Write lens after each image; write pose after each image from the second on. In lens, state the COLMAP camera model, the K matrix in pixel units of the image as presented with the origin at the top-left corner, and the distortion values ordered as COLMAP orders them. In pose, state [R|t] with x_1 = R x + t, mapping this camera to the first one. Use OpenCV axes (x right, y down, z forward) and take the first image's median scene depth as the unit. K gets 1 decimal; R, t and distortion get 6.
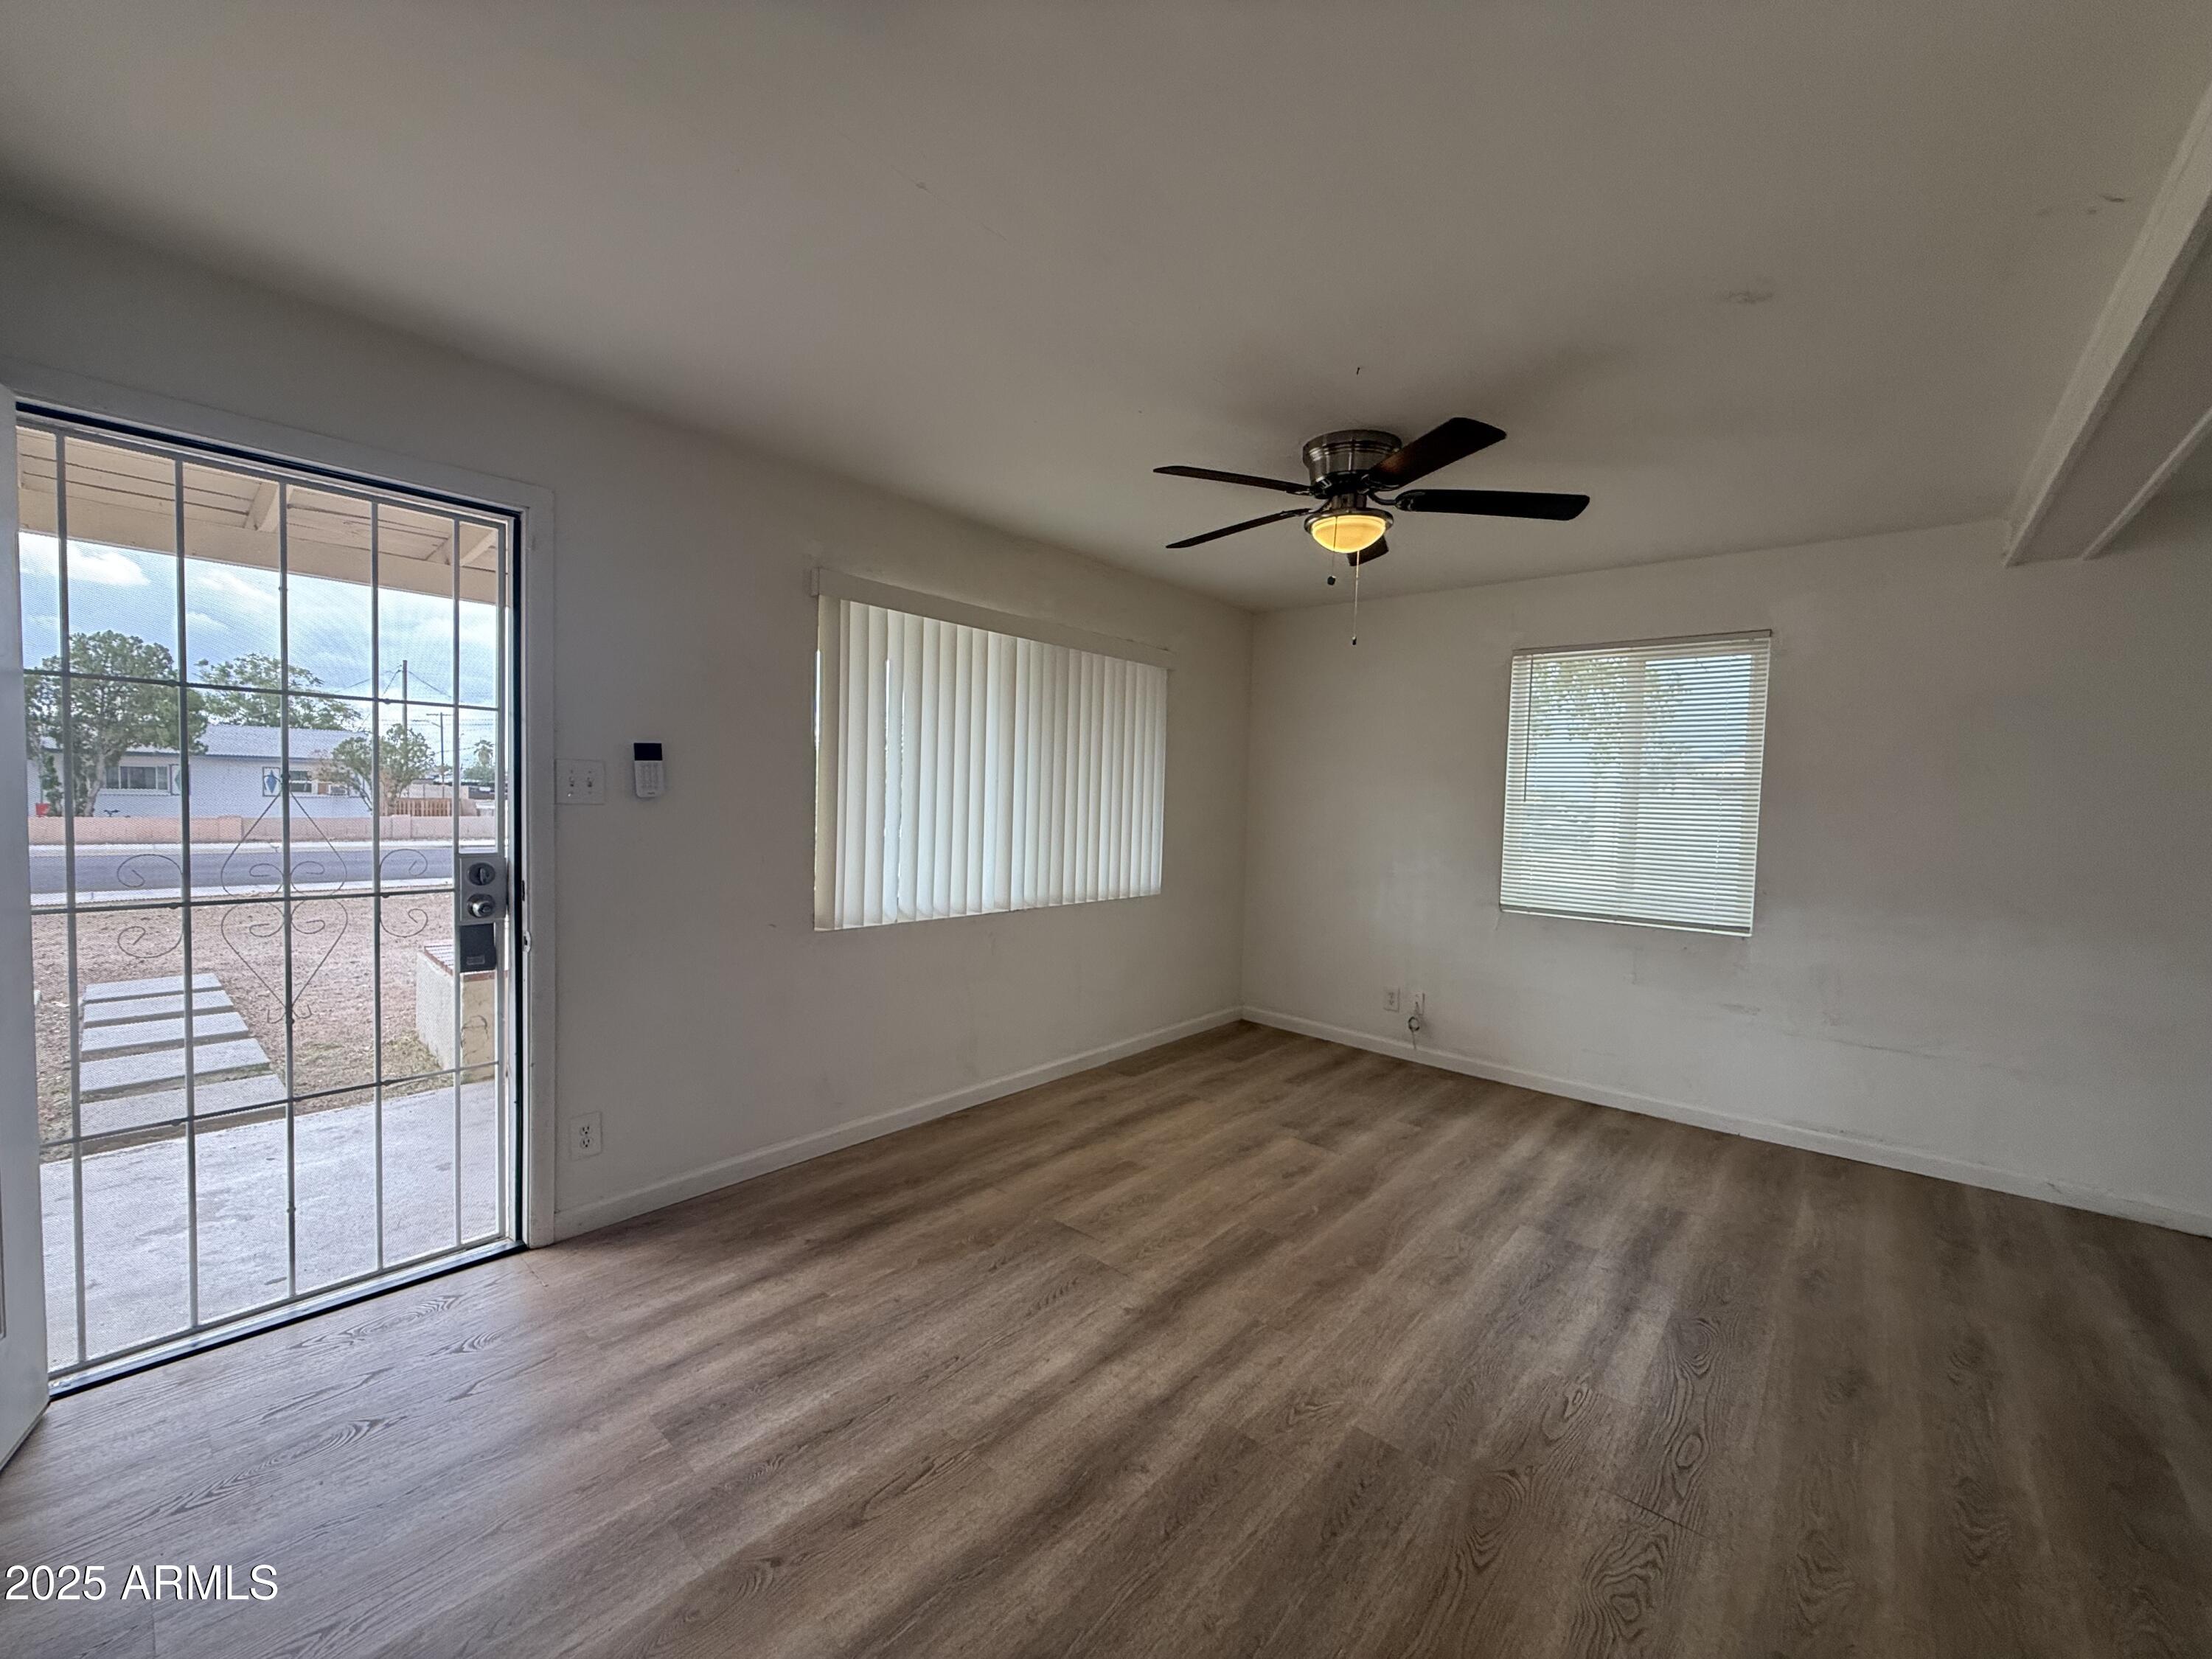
lens RADIAL K [[881.5, 0, 1101.7], [0, 881.5, 836.3], [0, 0, 1]] dist [0.000574, 0.000083]
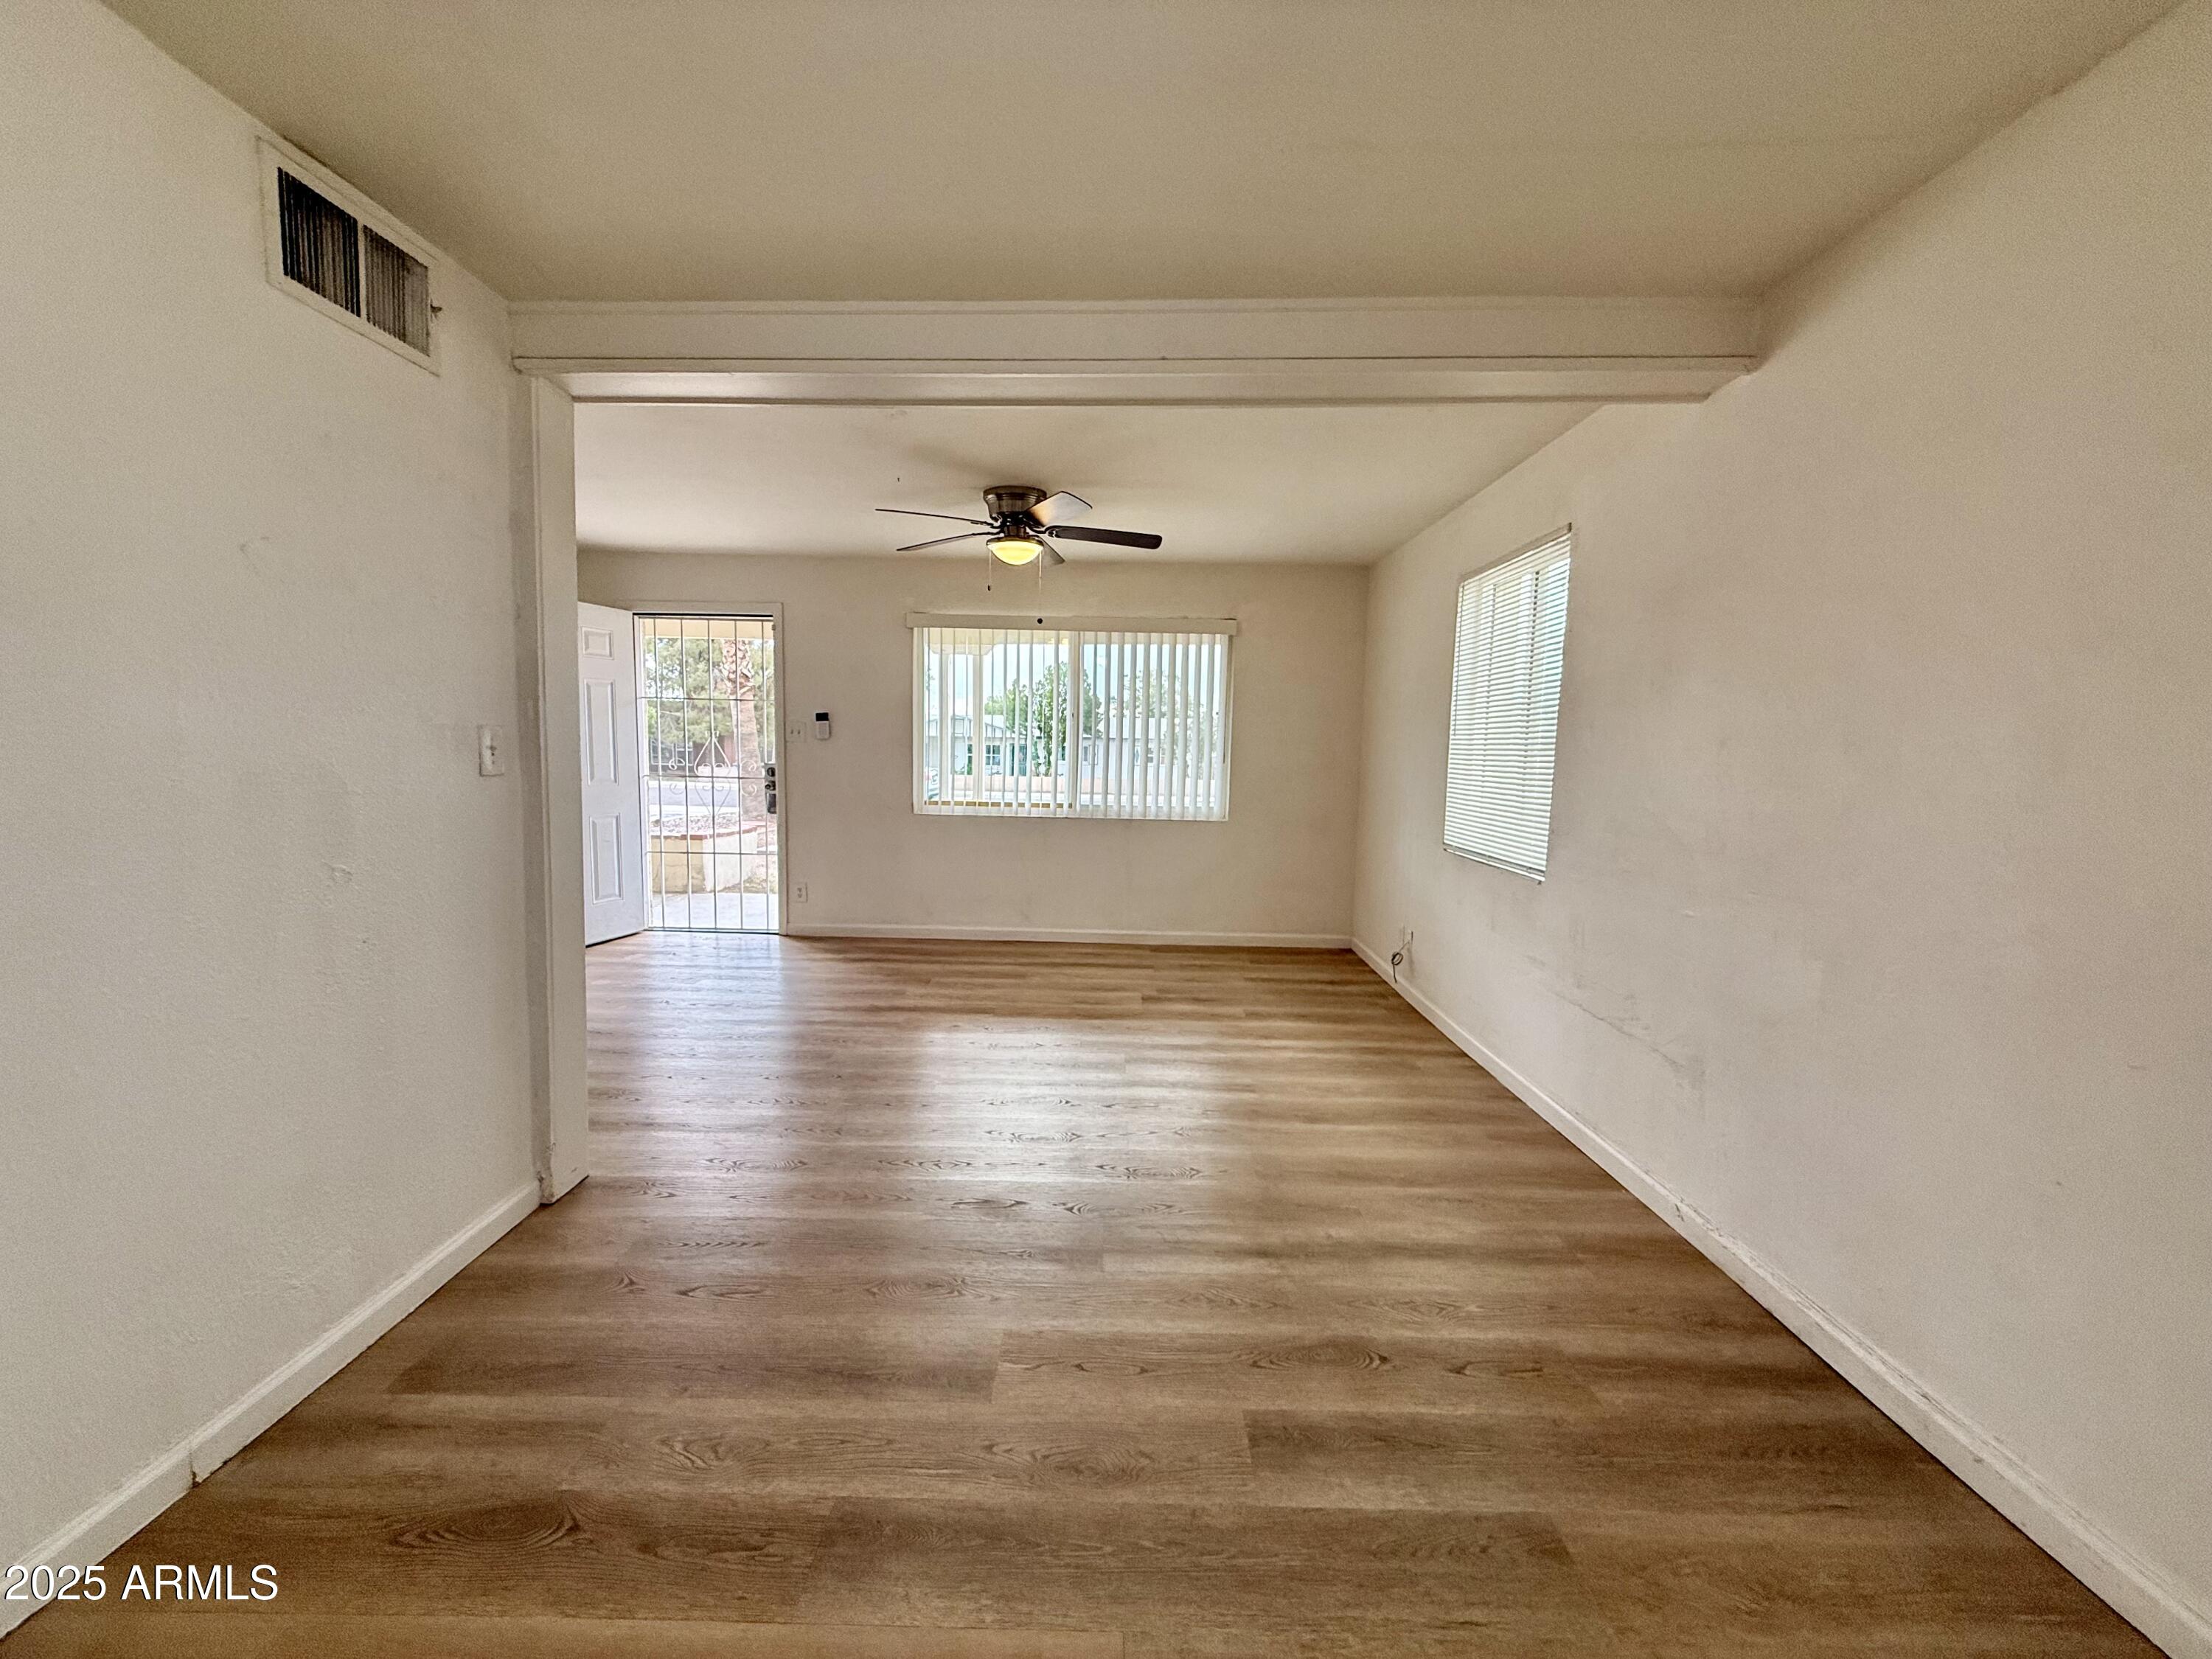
lens RADIAL K [[881.5, 0, 1104.8], [0, 881.5, 817.5], [0, 0, 1]] dist [0.000574, 0.000083]
pose [[0.651764, 0.047713, -0.756919, 1.282283], [-0.042723, 0.998744, 0.026169, 0.052107], [0.757217, 0.015282, 0.652984, 0.105500]]
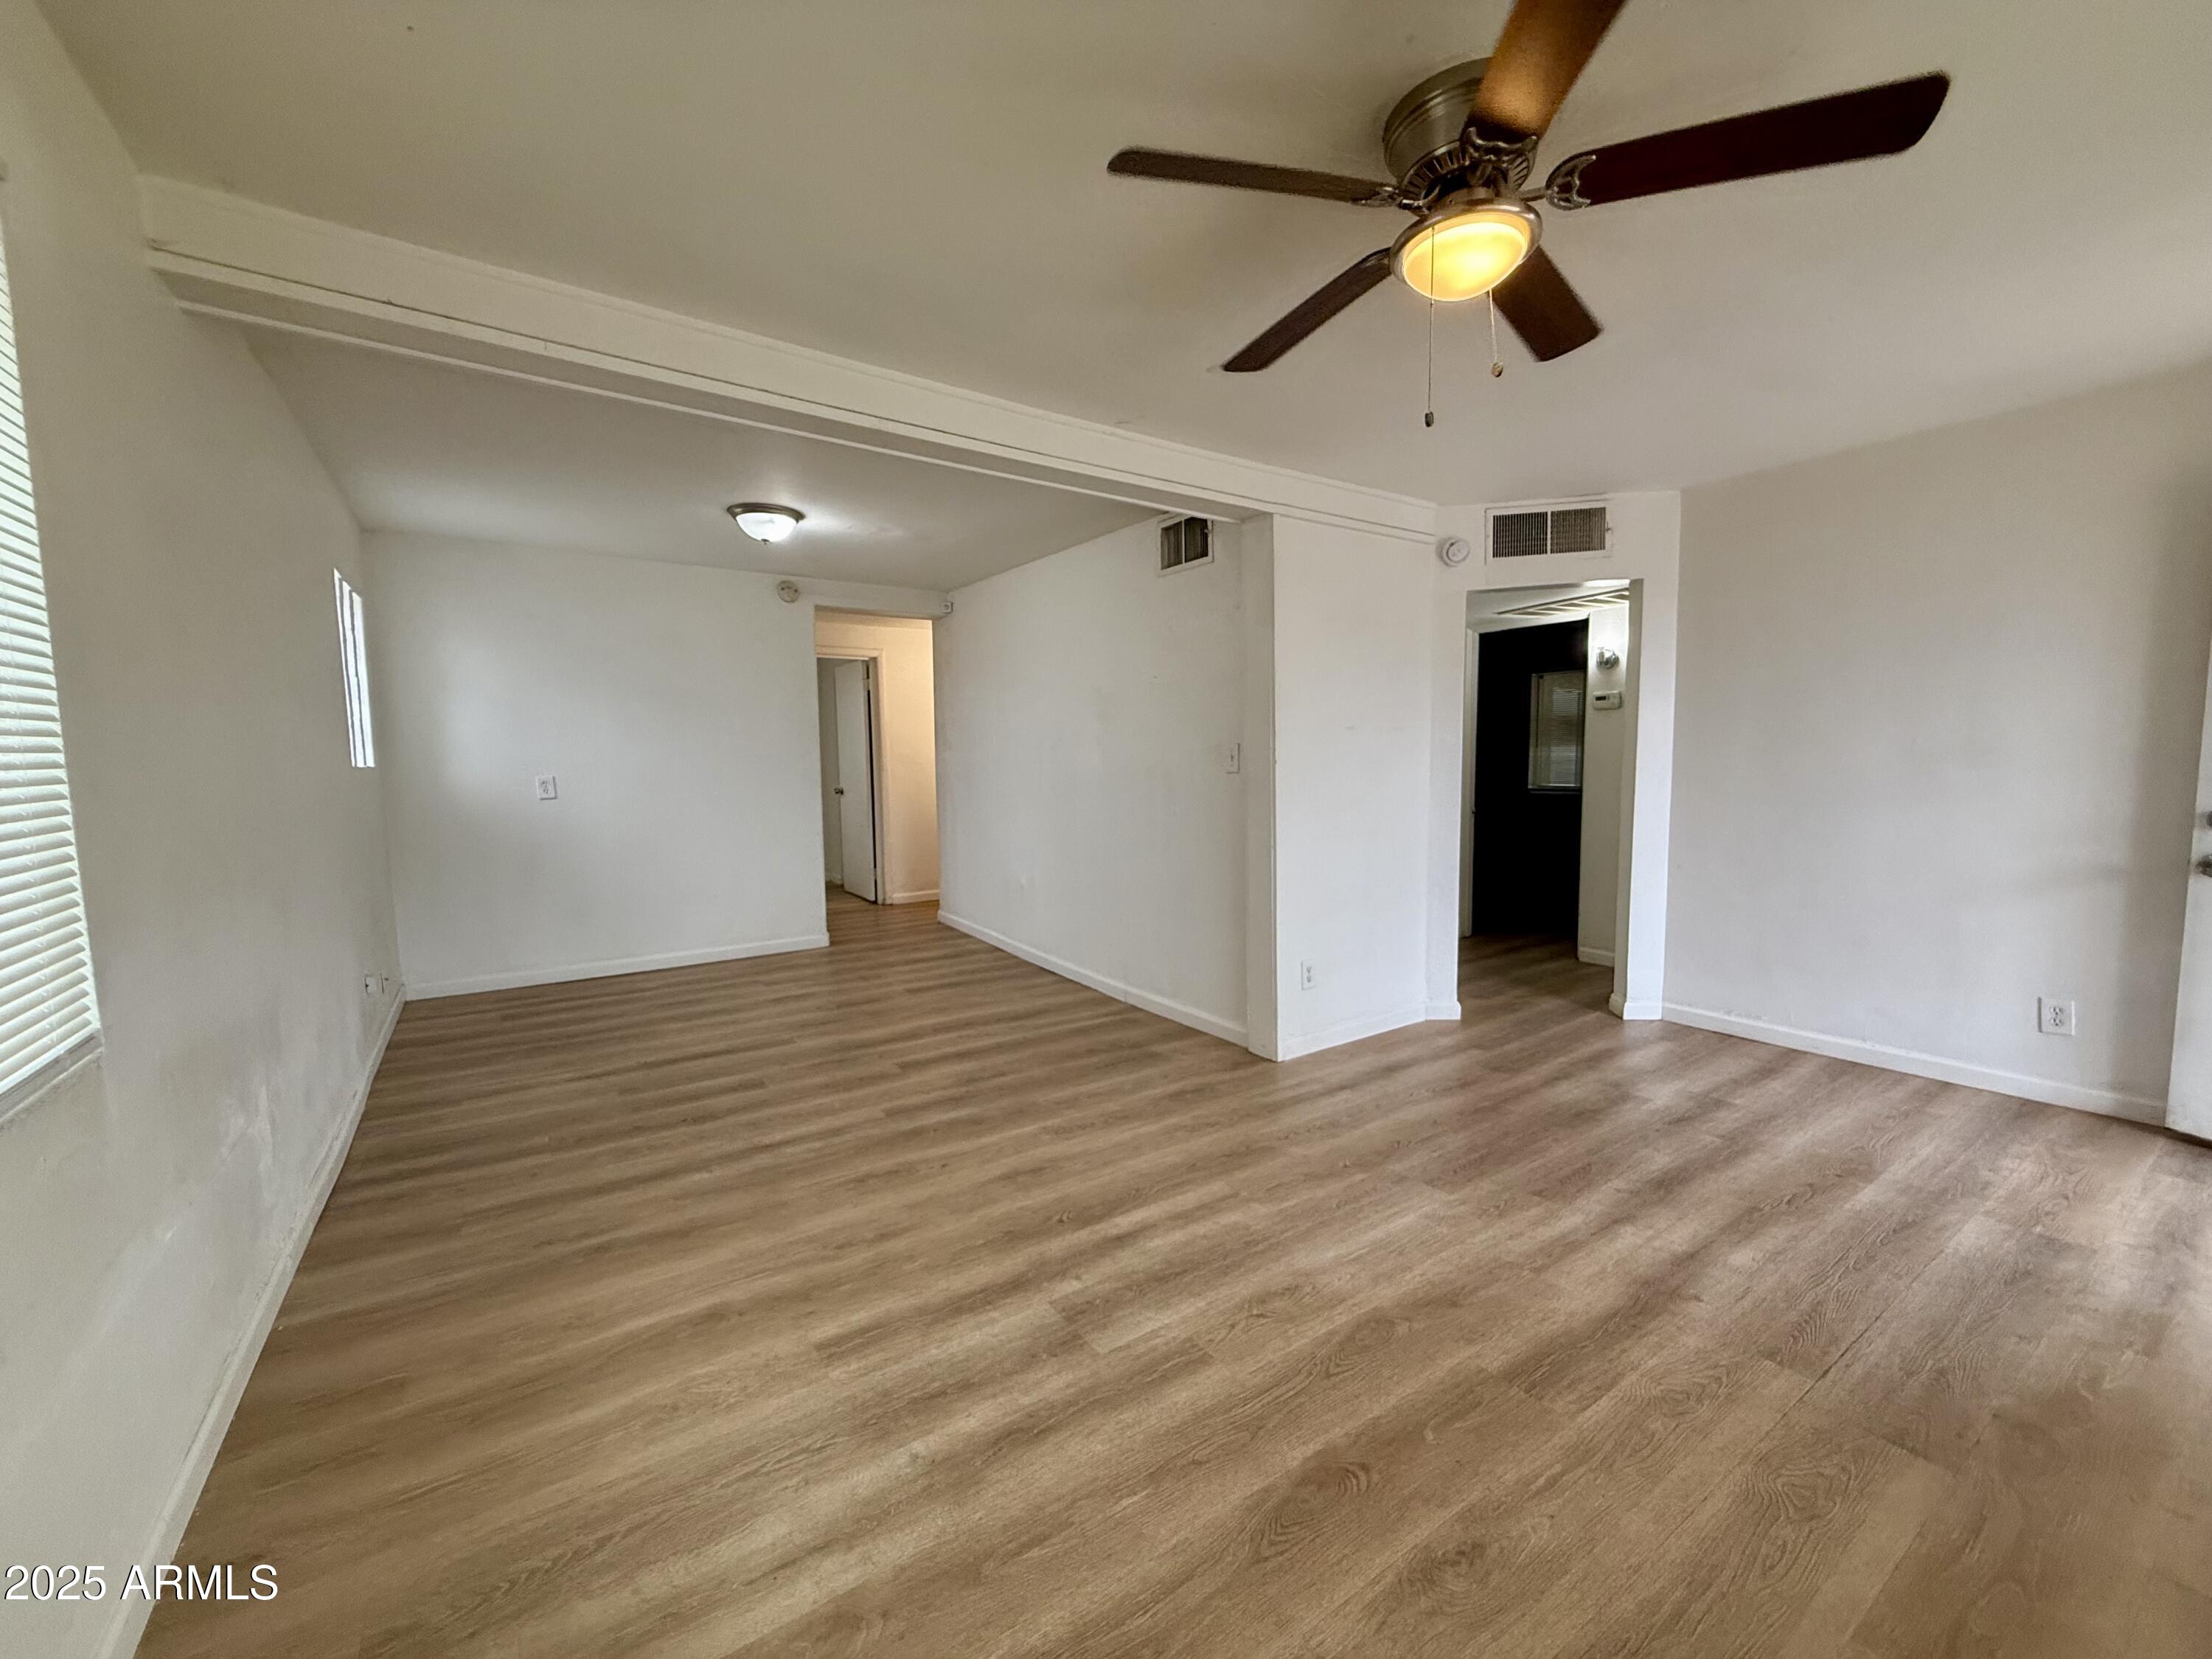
lens RADIAL K [[881.5, 0, 1103.9], [0, 881.5, 833.4], [0, 0, 1]] dist [0.000574, 0.000083]
pose [[-0.966685, -0.039213, 0.252948, 0.290214], [-0.003033, 0.989882, 0.141862, -0.031562], [-0.255952, 0.136368, -0.957023, 1.411508]]
